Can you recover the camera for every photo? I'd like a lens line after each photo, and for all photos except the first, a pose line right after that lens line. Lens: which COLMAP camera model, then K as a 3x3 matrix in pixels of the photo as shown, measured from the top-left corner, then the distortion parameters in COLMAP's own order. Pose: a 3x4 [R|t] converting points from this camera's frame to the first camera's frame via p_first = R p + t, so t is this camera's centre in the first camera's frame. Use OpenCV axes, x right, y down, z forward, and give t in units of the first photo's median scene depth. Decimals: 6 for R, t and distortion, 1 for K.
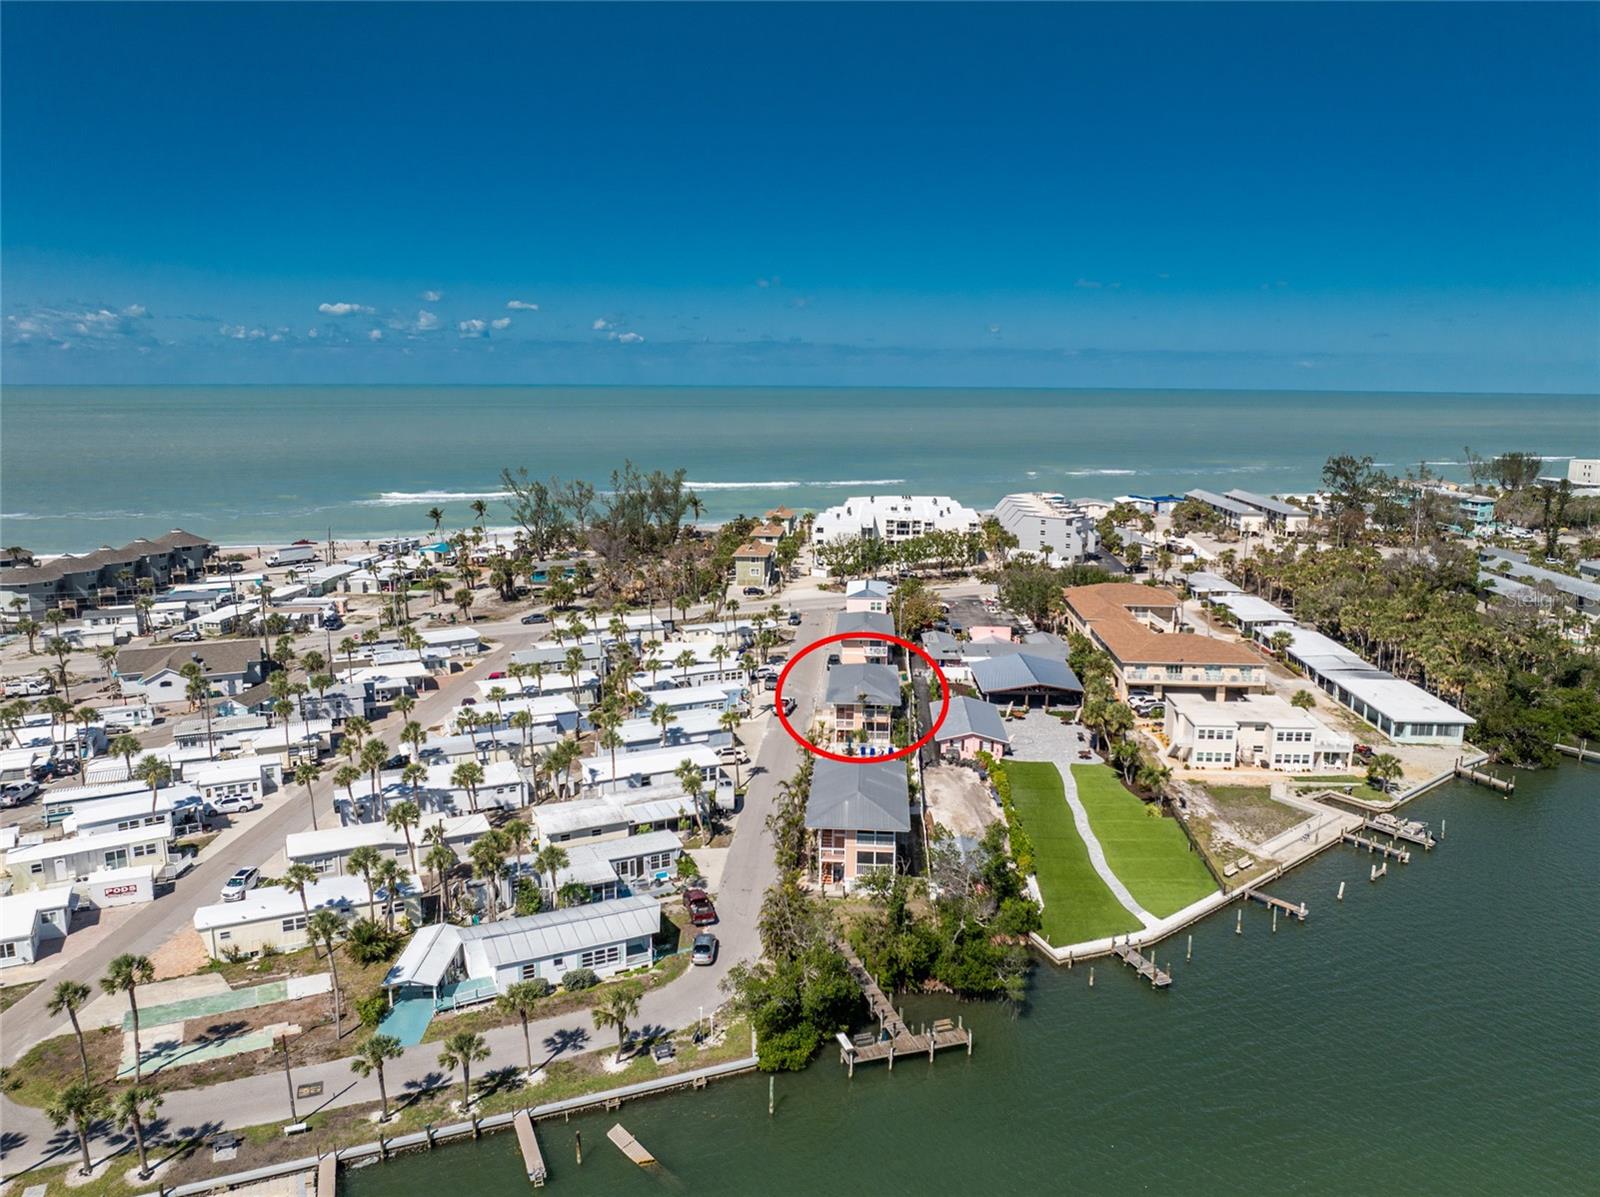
lens RADIAL K [[1138.2, 0, 806.4], [0, 1138.2, 574.4], [0, 0, 1]] dist [-0.027349, -0.019208]
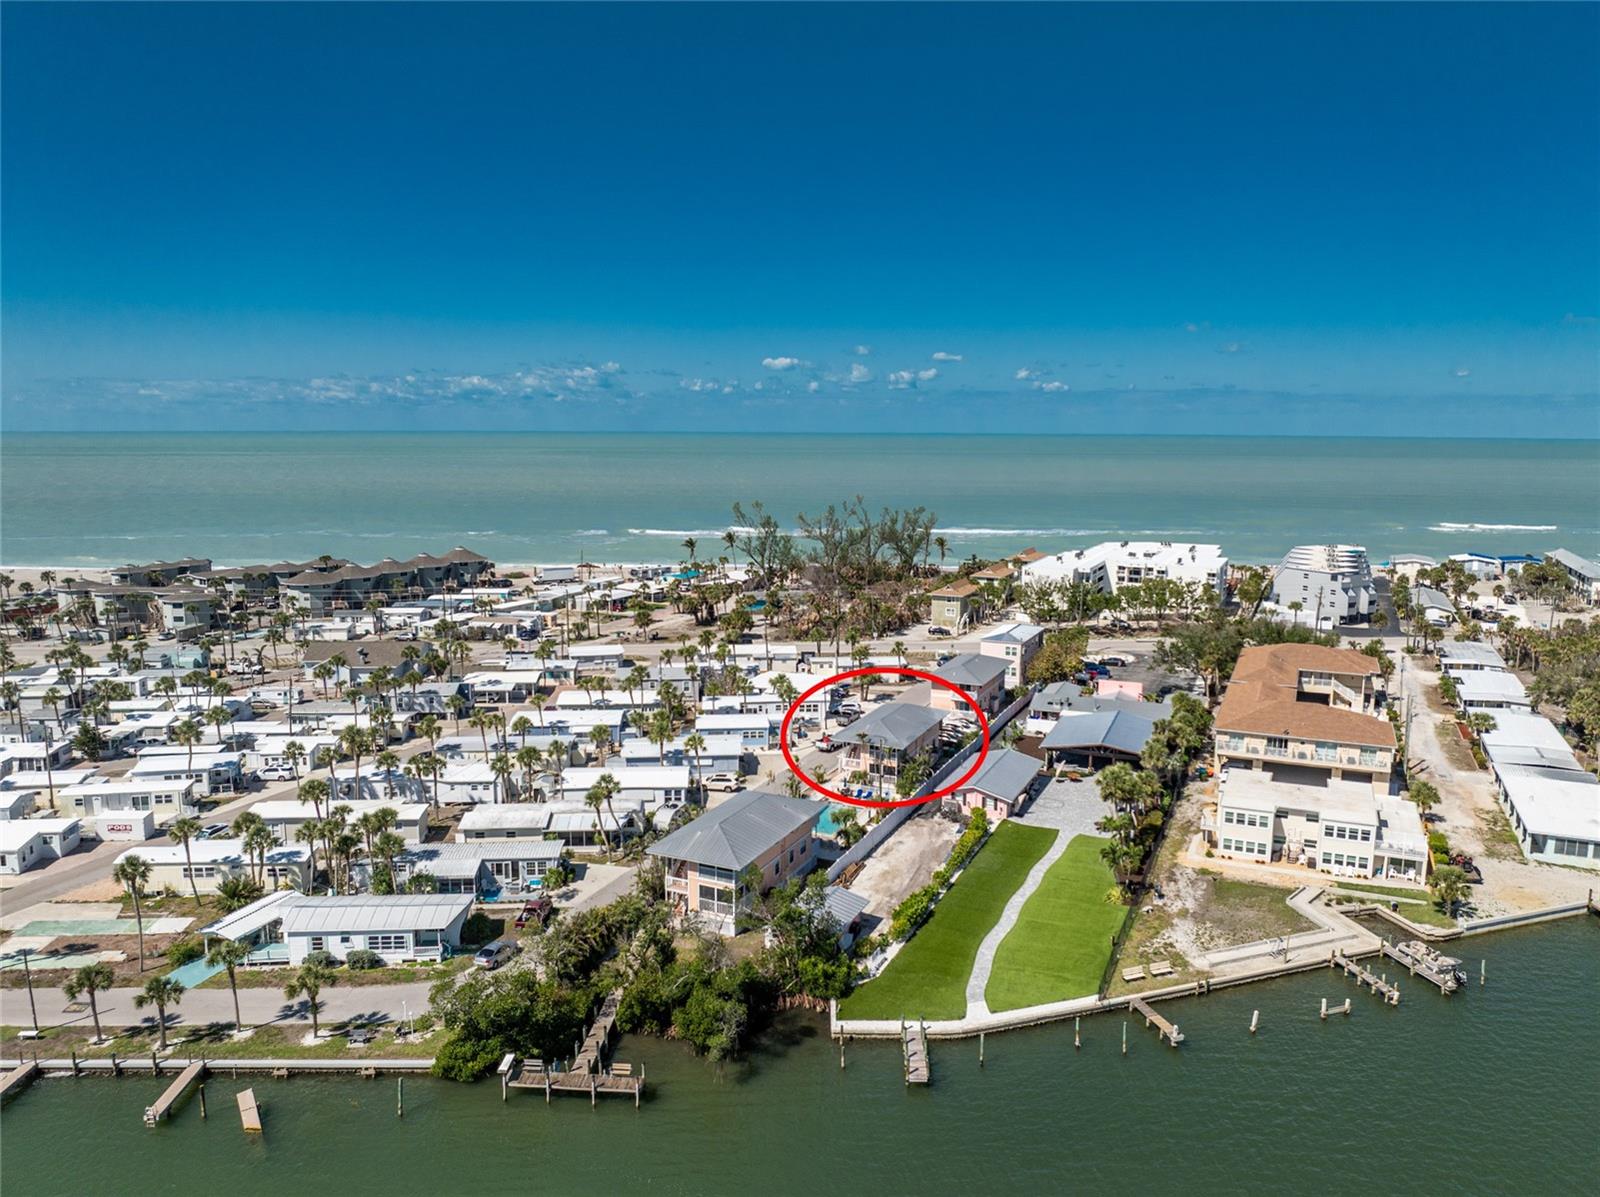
lens RADIAL K [[1136.3, 0, 809.5], [0, 1136.3, 599.2], [0, 0, 1]] dist [-0.038339, -0.000339]
pose [[0.933079, 0.051016, -0.356036, 0.323065], [-0.058459, 0.998238, -0.010169, 0.006351], [0.354890, 0.030302, 0.934417, 0.097564]]
